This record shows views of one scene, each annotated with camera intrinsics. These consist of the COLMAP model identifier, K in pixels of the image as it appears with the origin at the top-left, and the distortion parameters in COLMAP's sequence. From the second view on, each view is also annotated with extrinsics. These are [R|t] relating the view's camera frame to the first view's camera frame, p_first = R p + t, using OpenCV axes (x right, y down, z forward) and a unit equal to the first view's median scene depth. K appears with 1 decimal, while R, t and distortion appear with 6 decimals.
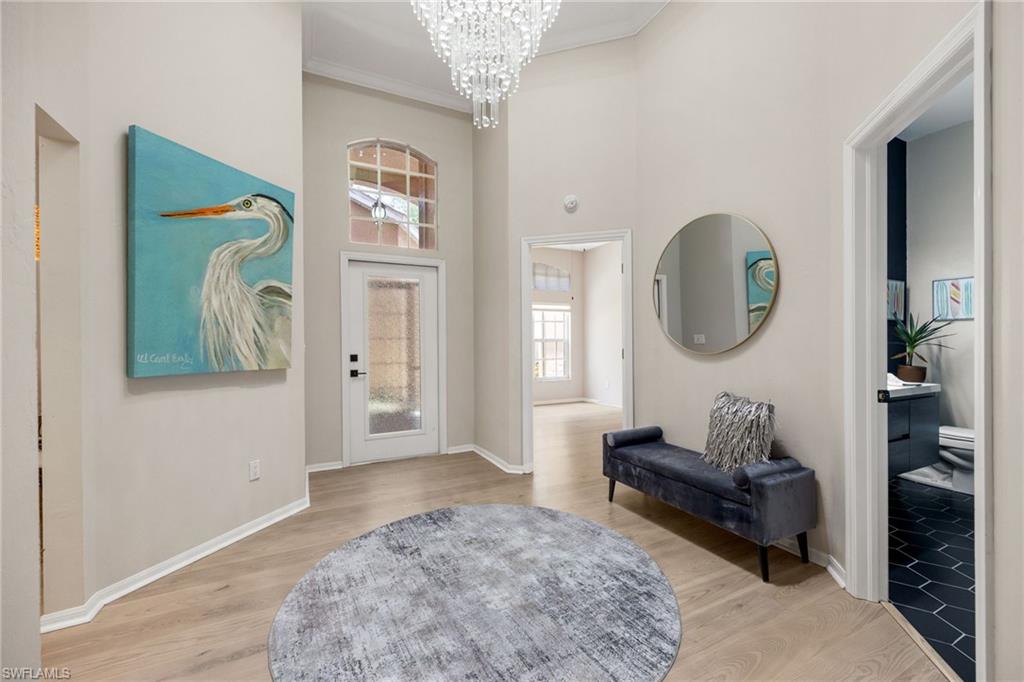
lens RADIAL K [[411.4, 0, 520.2], [0, 411.4, 340.9], [0, 0, 1]] dist [-0.000670, -0.000162]
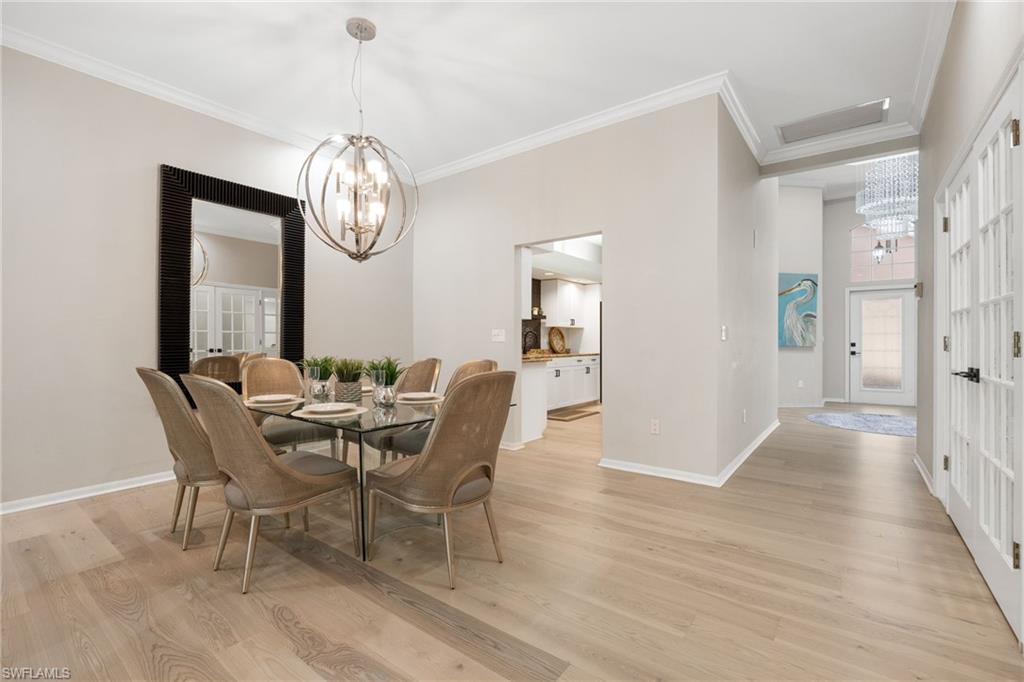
lens RADIAL K [[411.4, 0, 520.2], [0, 411.4, 340.9], [0, 0, 1]] dist [-0.000670, -0.000162]
pose [[0.434500, 0.005637, -0.900654, 0.876201], [0.004194, 0.999957, 0.008281, 0.006419], [0.900662, -0.007375, 0.434458, -1.639957]]
